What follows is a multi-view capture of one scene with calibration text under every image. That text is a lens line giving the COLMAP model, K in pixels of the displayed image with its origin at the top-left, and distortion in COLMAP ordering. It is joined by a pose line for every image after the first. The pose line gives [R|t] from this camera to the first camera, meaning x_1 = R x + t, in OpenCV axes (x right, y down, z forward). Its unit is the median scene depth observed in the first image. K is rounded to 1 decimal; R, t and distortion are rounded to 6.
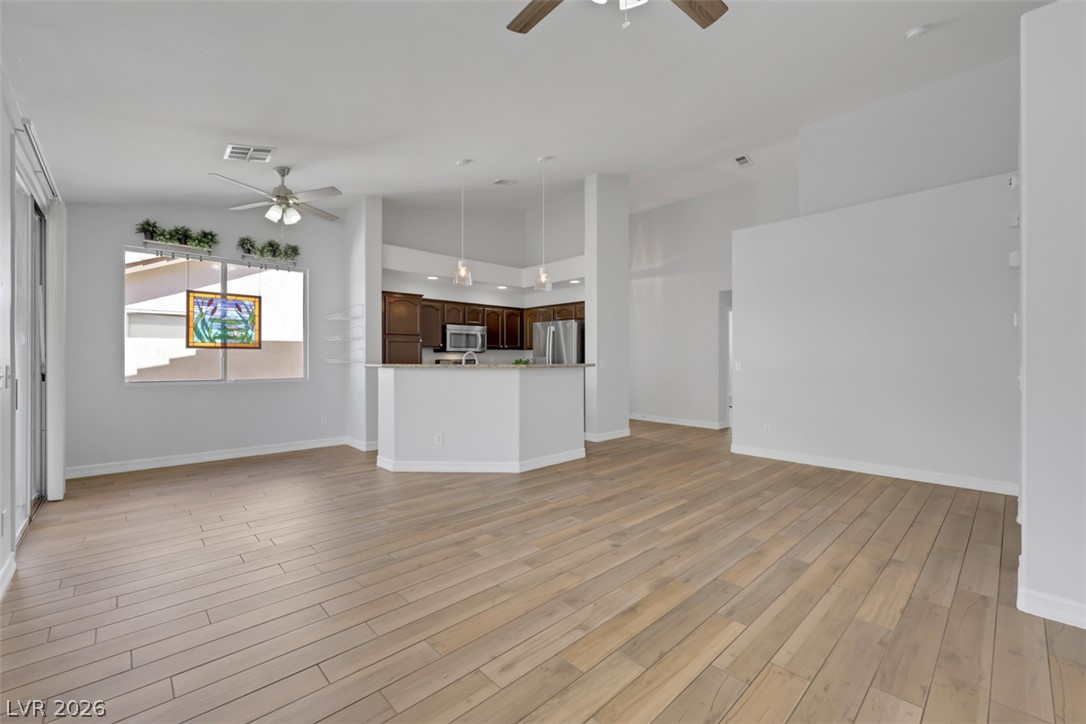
lens RADIAL K [[444.5, 0, 543.0], [0, 444.5, 362.0], [0, 0, 1]] dist [0.000894, 0.000188]
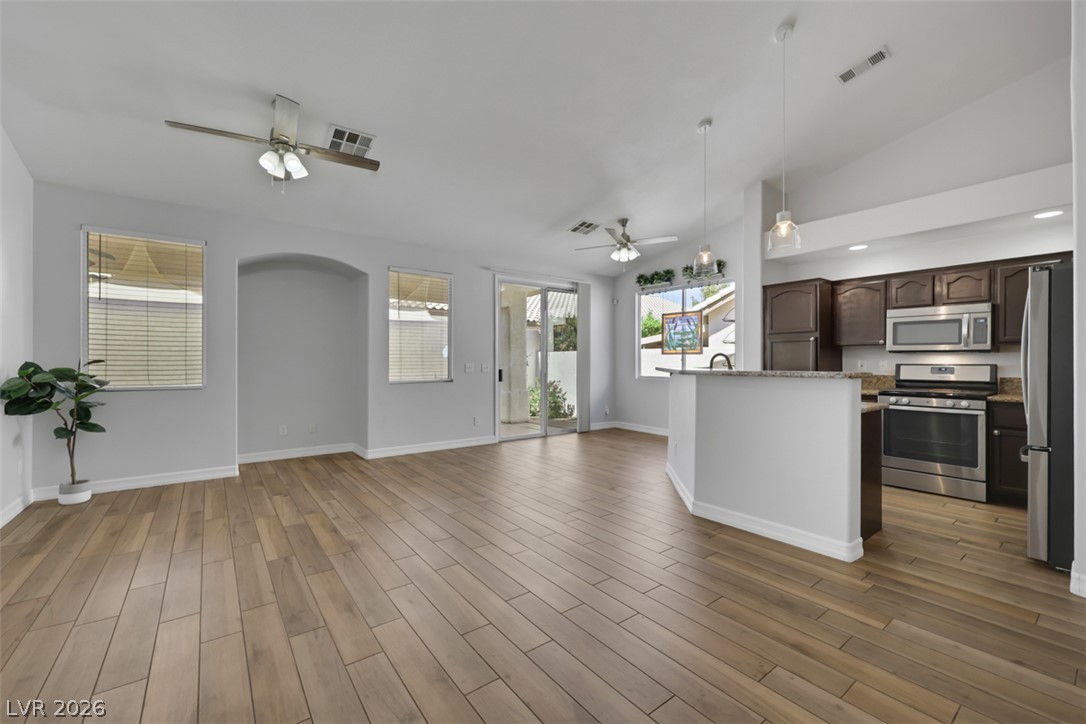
lens RADIAL K [[444.5, 0, 543.0], [0, 444.5, 362.0], [0, 0, 1]] dist [0.000894, 0.000188]
pose [[-0.107980, -0.001103, -0.994152, 0.656210], [-0.011091, 0.999938, 0.000095, -0.003232], [0.994091, 0.011037, -0.107986, 0.760209]]
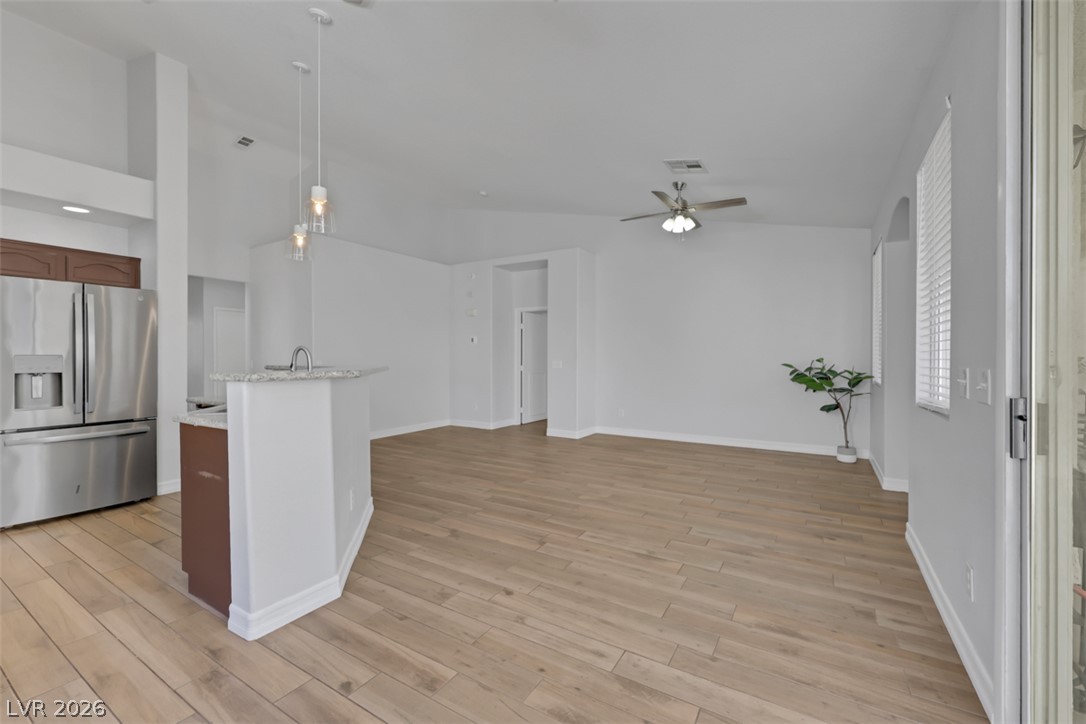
lens RADIAL K [[450.4, 0, 544.5], [0, 450.4, 359.6], [0, 0, 1]] dist [-0.000920, -0.000029]
pose [[-0.256967, -0.005718, 0.966403, -0.786654], [0.008008, 0.999936, 0.008046, -0.007885], [-0.966387, 0.009806, -0.256904, 0.837388]]
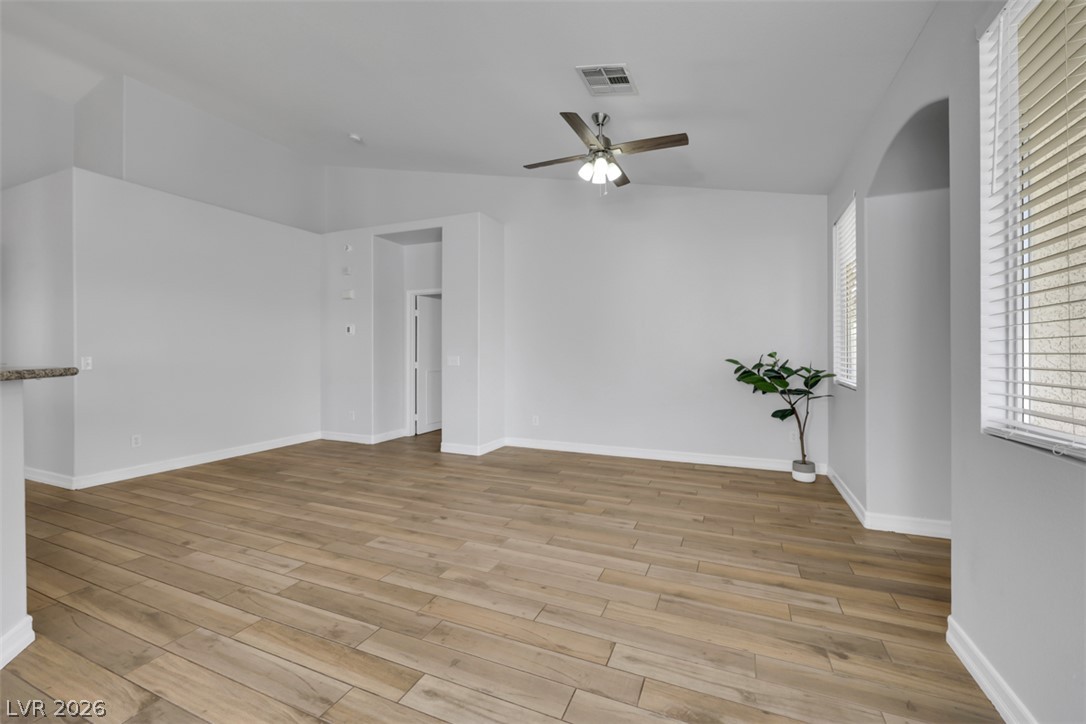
lens RADIAL K [[449.9, 0, 544.7], [0, 449.9, 348.5], [0, 0, 1]] dist [-0.000586, -0.000015]
pose [[-0.394271, 0.006515, 0.918971, -0.550738], [0.008538, 0.999958, -0.003426, -0.005279], [-0.918955, 0.006495, -0.394310, 0.676097]]
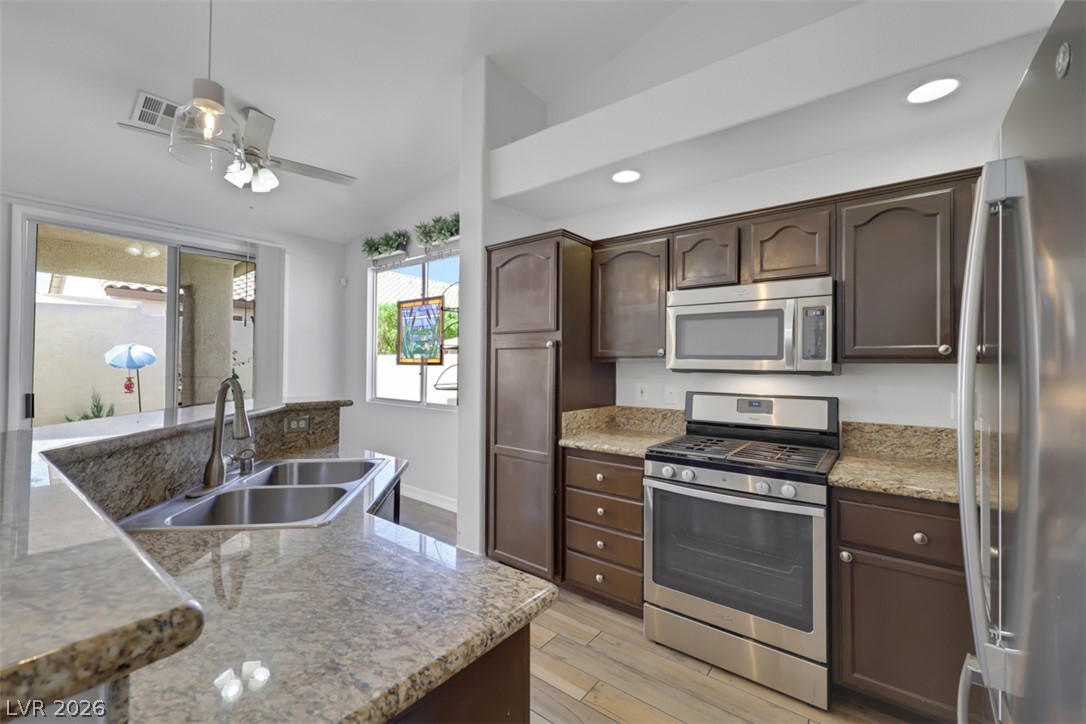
lens RADIAL K [[448.1, 0, 544.4], [0, 448.1, 358.9], [0, 0, 1]] dist [-0.000211, -0.000051]
pose [[0.148270, -0.012329, -0.988870, 0.154764], [-0.016718, 0.999748, -0.014972, -0.034006], [0.988806, 0.018752, 0.148027, 1.143366]]
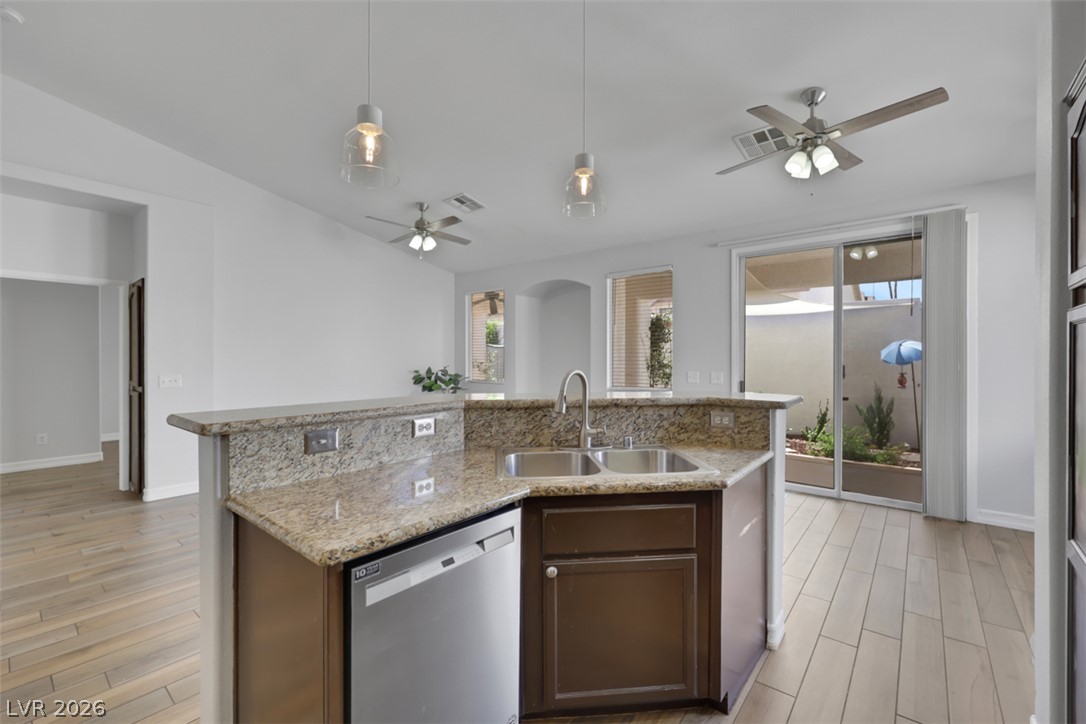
lens RADIAL K [[459.7, 0, 541.8], [0, 459.7, 358.9], [0, 0, 1]] dist [-0.001118, 0.000006]
pose [[-0.992787, -0.000977, -0.119888, -0.083646], [-0.002584, 0.999909, 0.013245, -0.036843], [0.119864, 0.013459, -0.992699, 1.381486]]
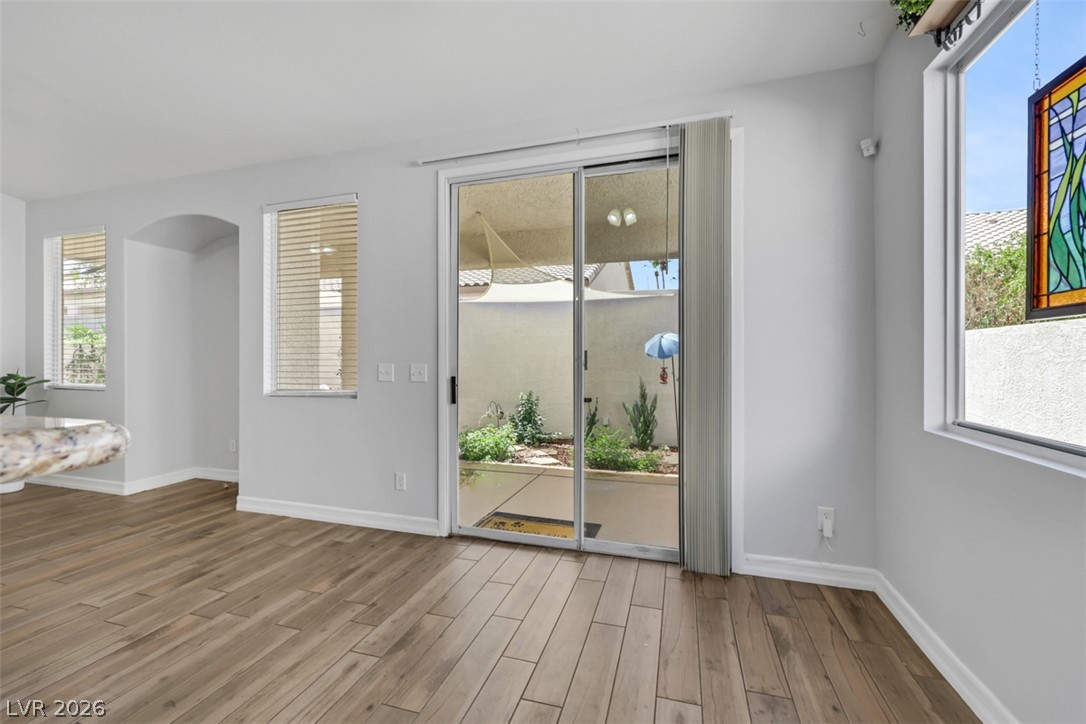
lens RADIAL K [[450.4, 0, 544.5], [0, 450.4, 359.6], [0, 0, 1]] dist [-0.000920, -0.000029]
pose [[-0.870252, -0.001251, -0.492605, -0.414920], [-0.005561, 0.999958, 0.007284, -0.007841], [0.492576, 0.009078, -0.870222, 1.071819]]
